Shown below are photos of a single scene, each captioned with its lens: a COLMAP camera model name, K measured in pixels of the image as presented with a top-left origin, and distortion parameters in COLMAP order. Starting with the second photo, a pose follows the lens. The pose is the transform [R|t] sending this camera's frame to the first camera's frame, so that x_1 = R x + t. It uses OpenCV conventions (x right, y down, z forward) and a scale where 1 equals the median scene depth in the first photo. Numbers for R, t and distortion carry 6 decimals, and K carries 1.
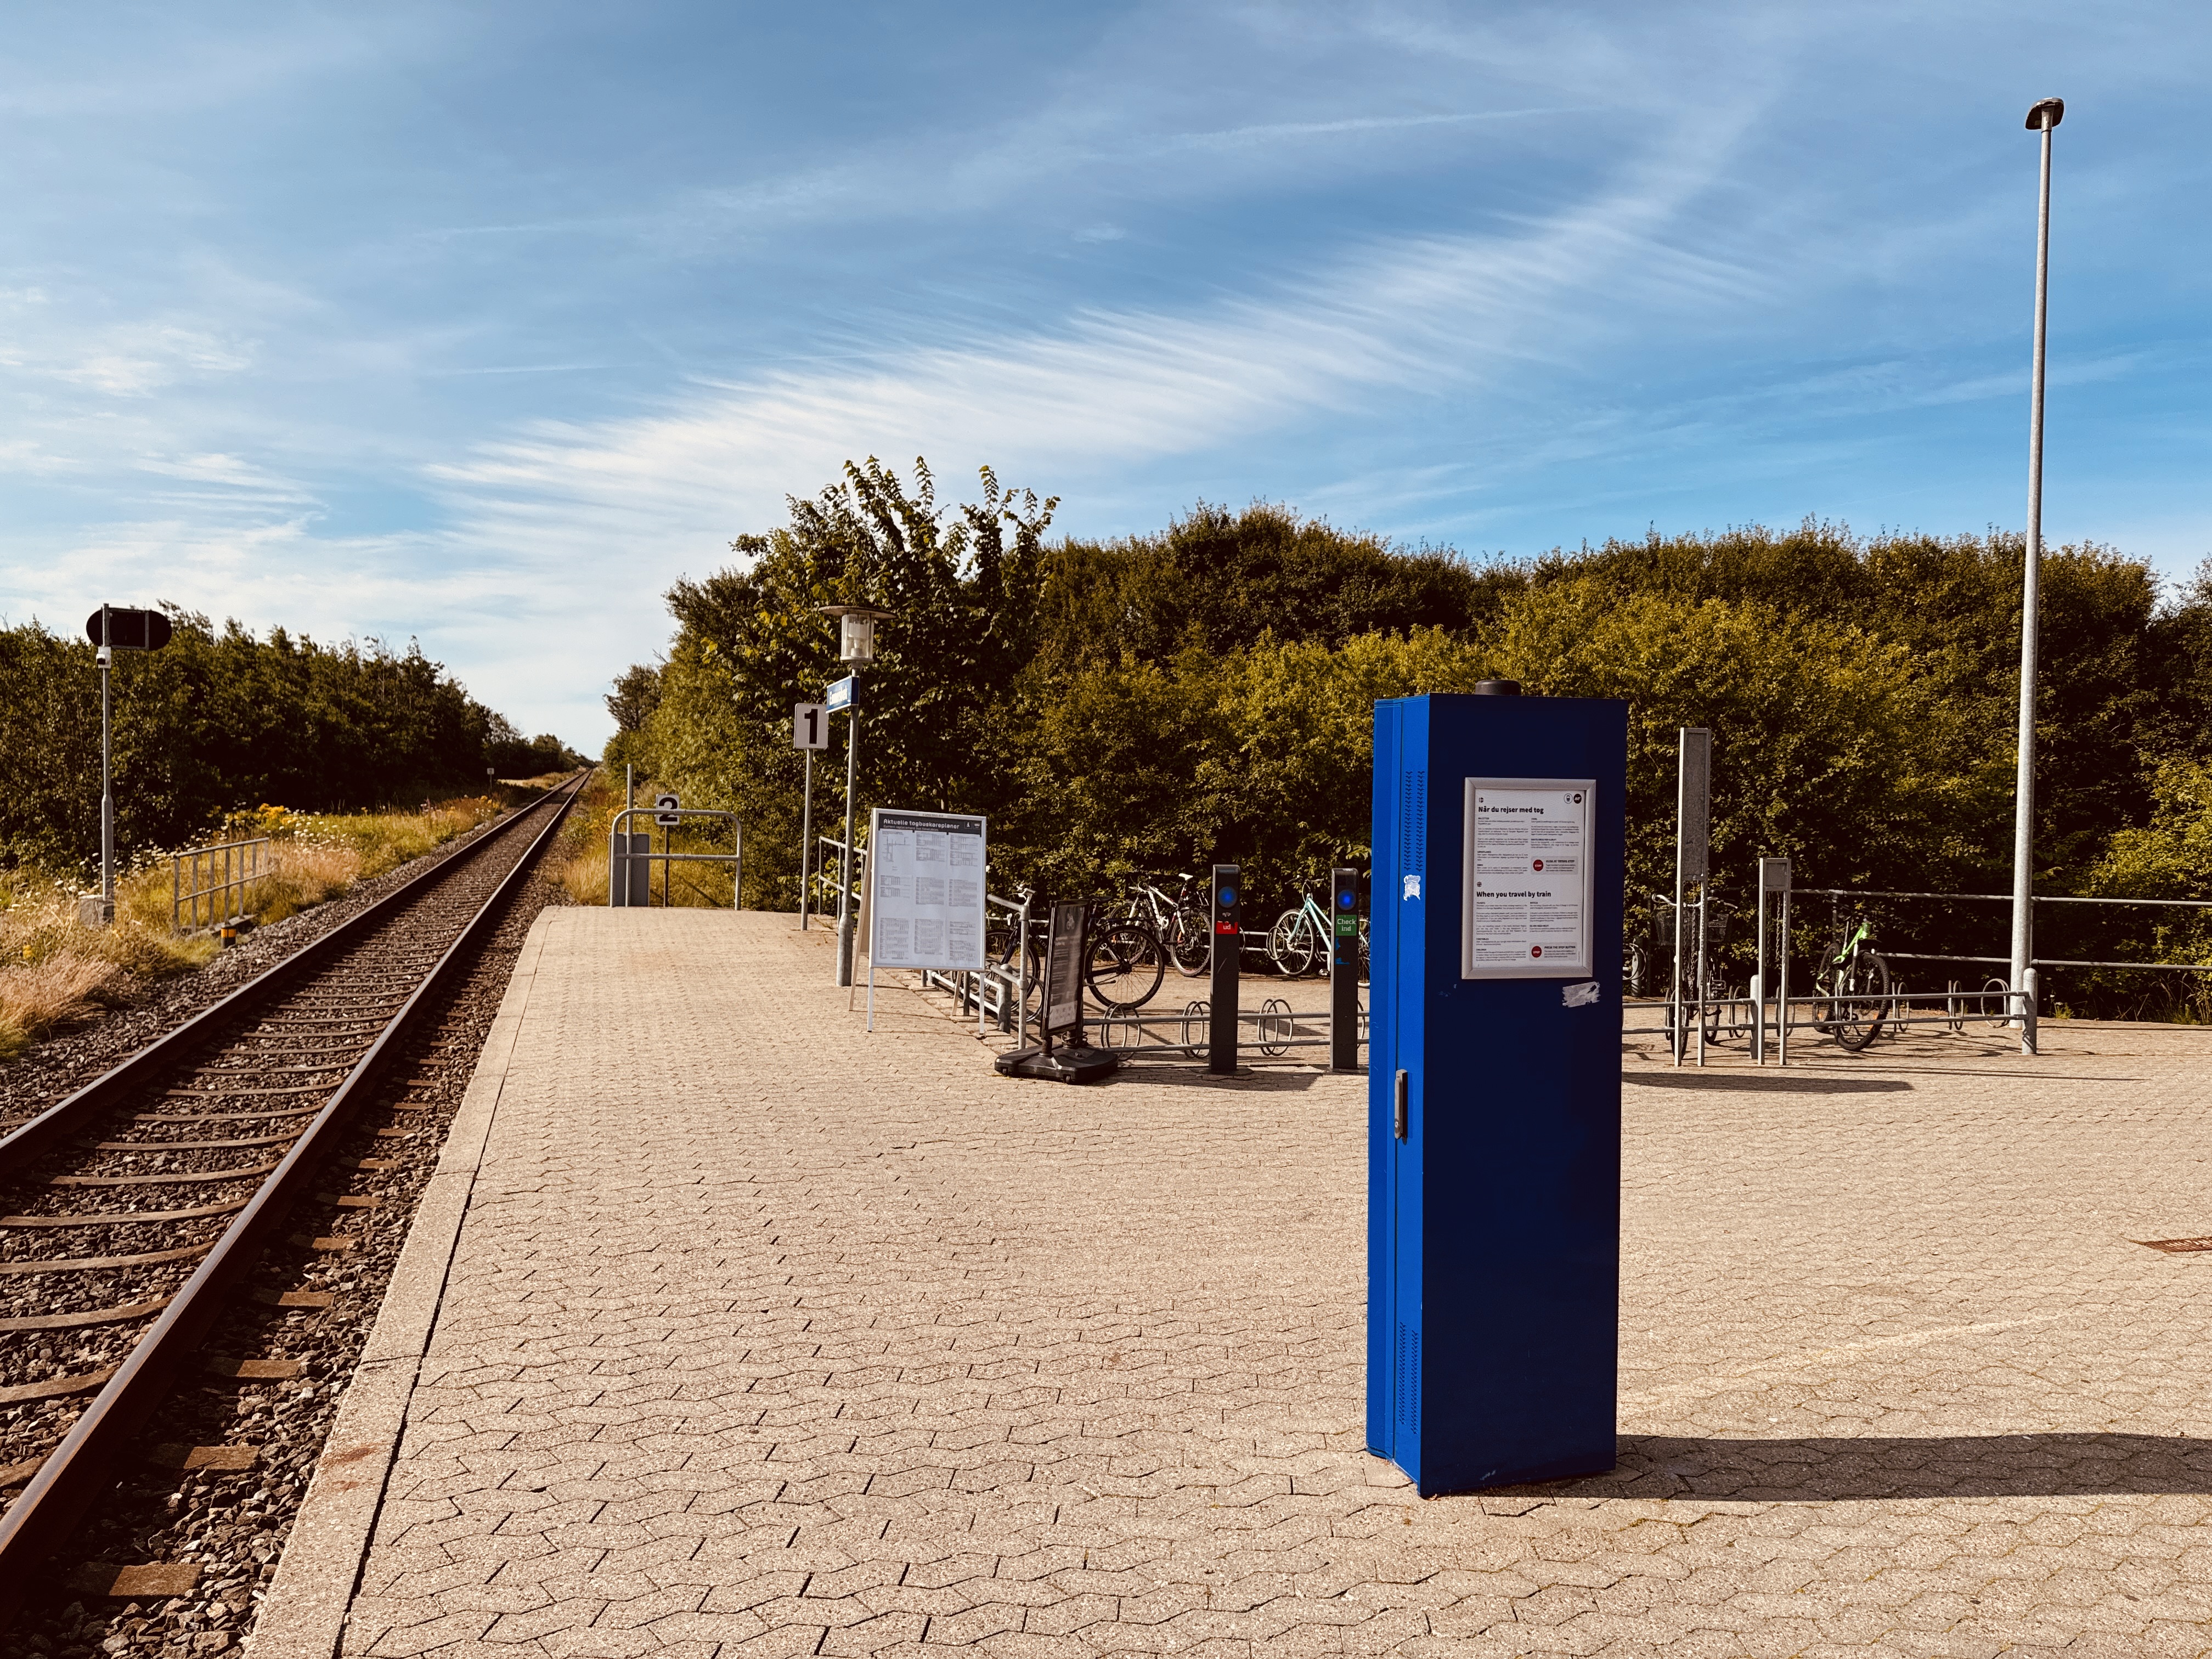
lens RADIAL K [[1632.0, 0, 1108.9], [0, 1632.0, 797.7], [0, 0, 1]] dist [0.163654, -0.259835]
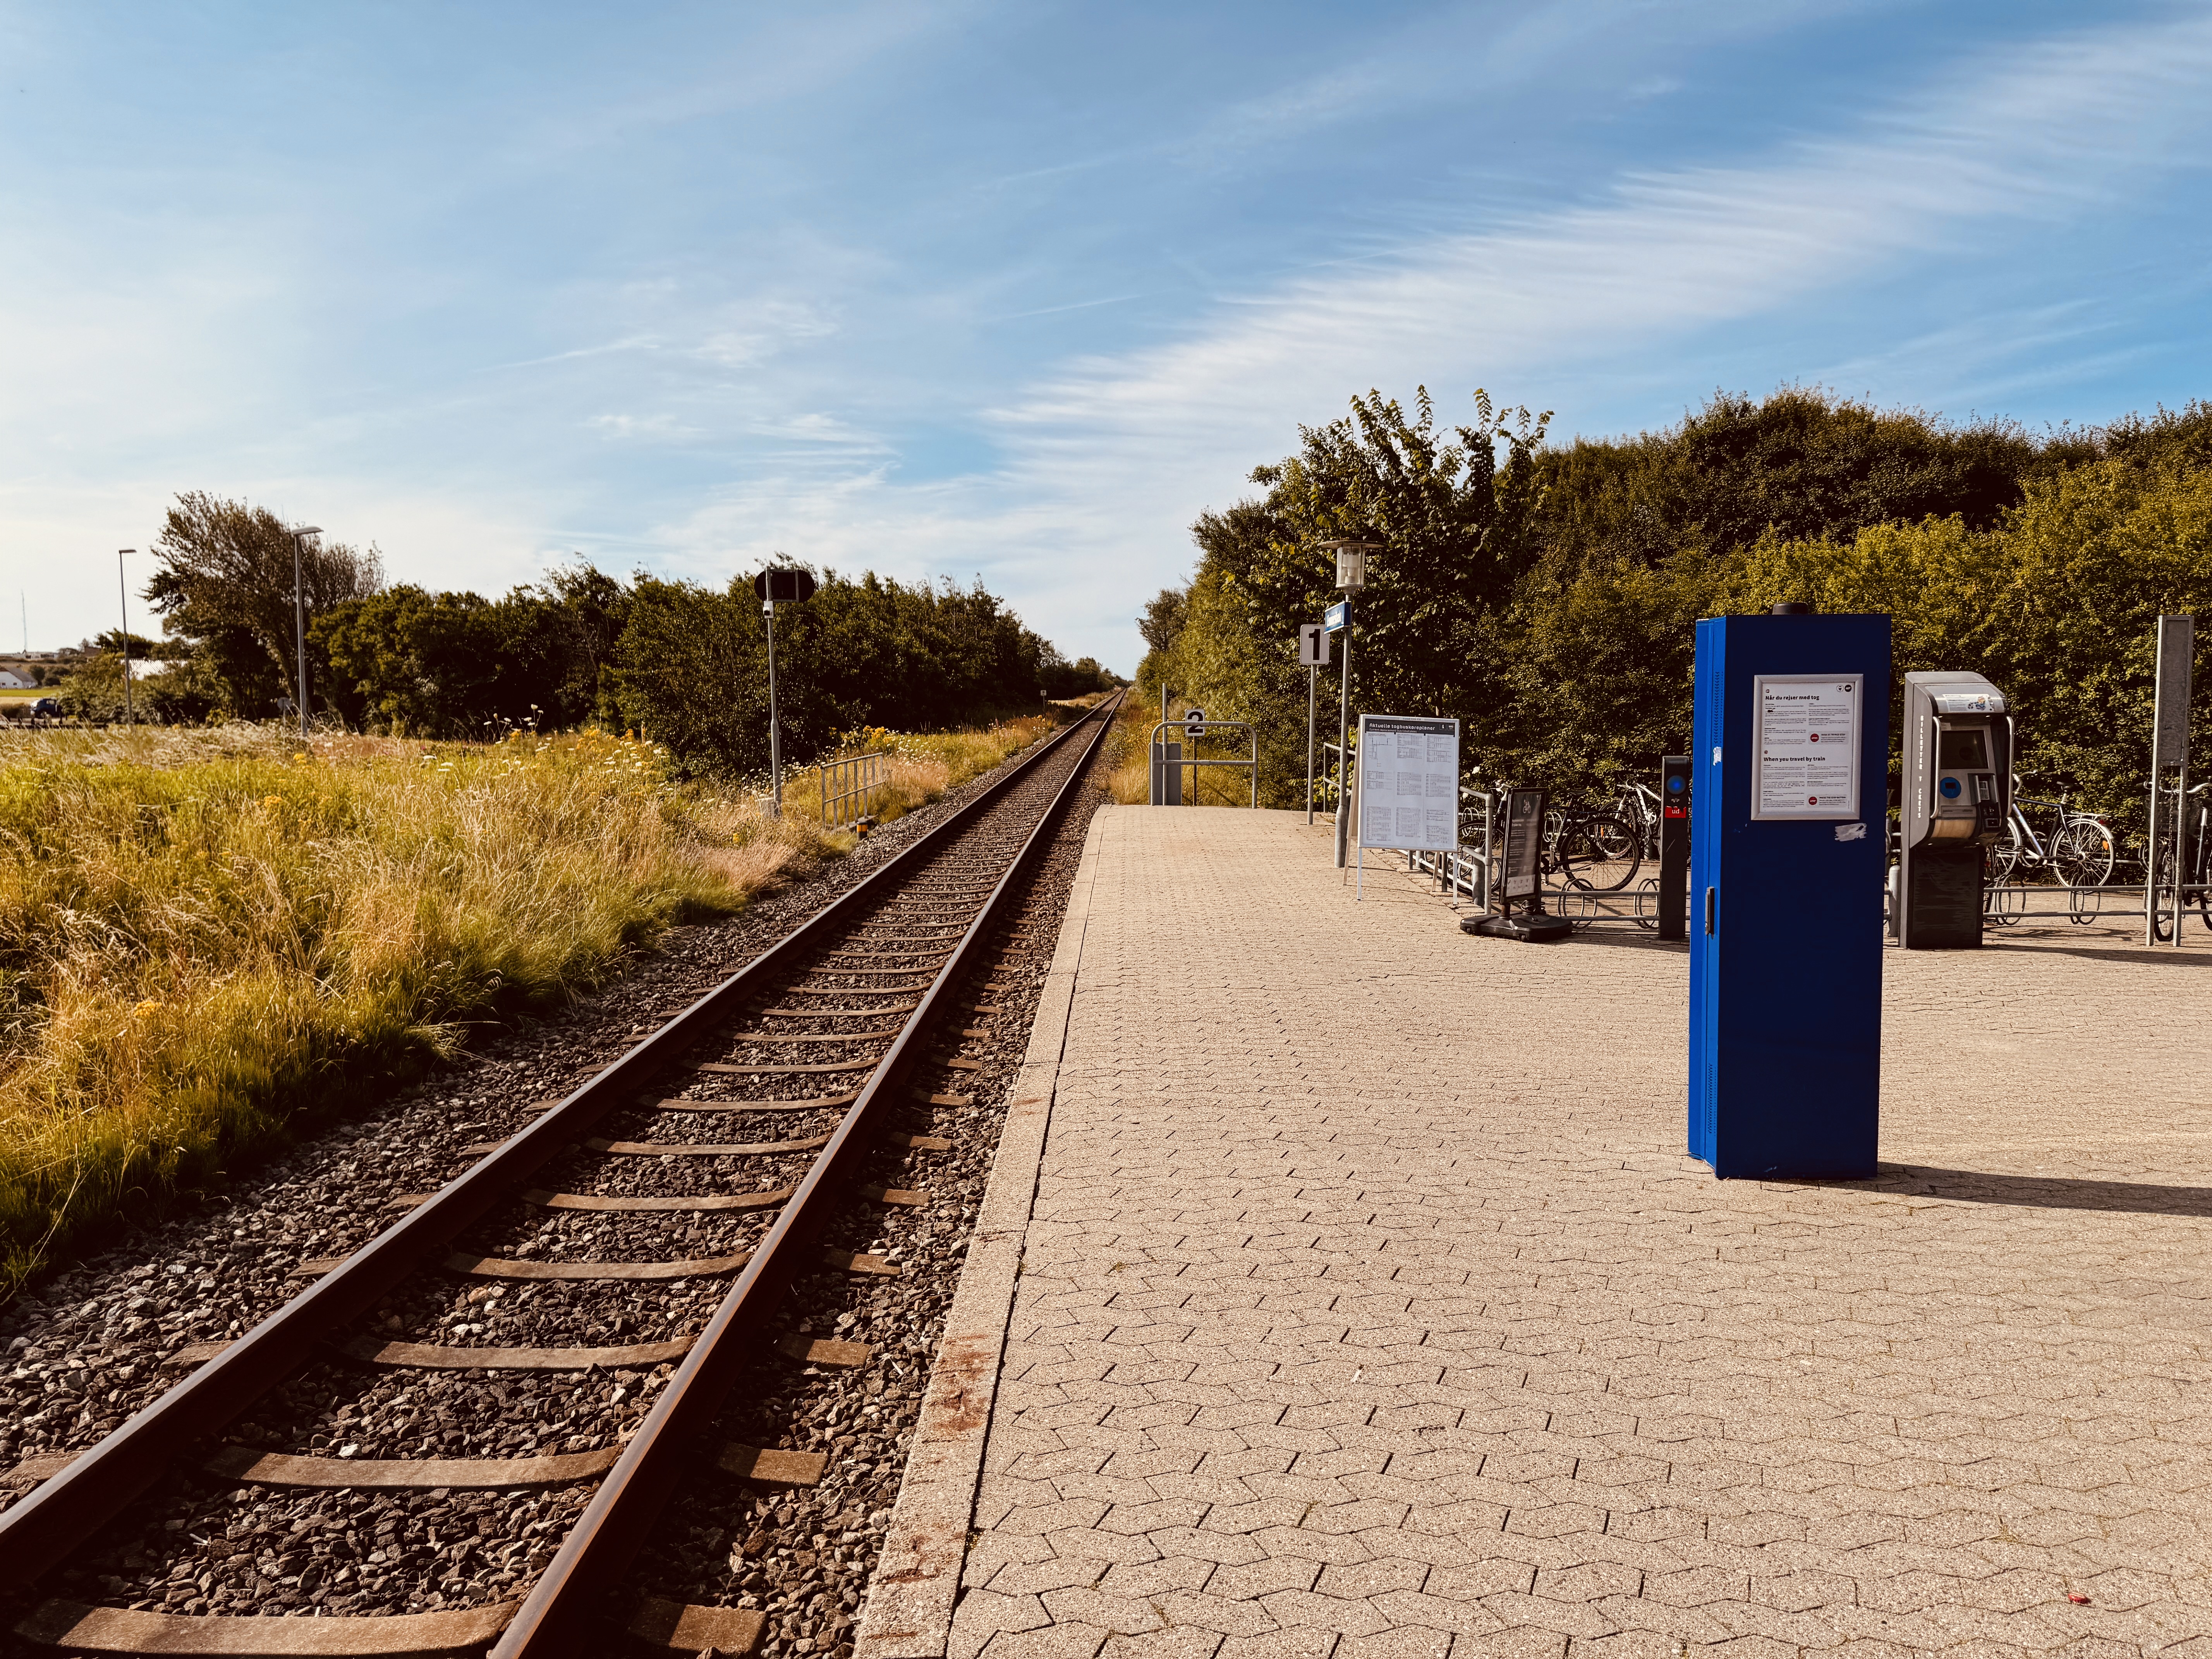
lens RADIAL K [[1623.3, 0, 1070.7], [0, 1623.3, 912.8], [0, 0, 1]] dist [0.122249, -0.243252]
pose [[0.944016, 0.017451, -0.329438, 0.029261], [0.023410, 0.992539, 0.119658, 0.001545], [0.329069, -0.120671, 0.936564, -0.116523]]
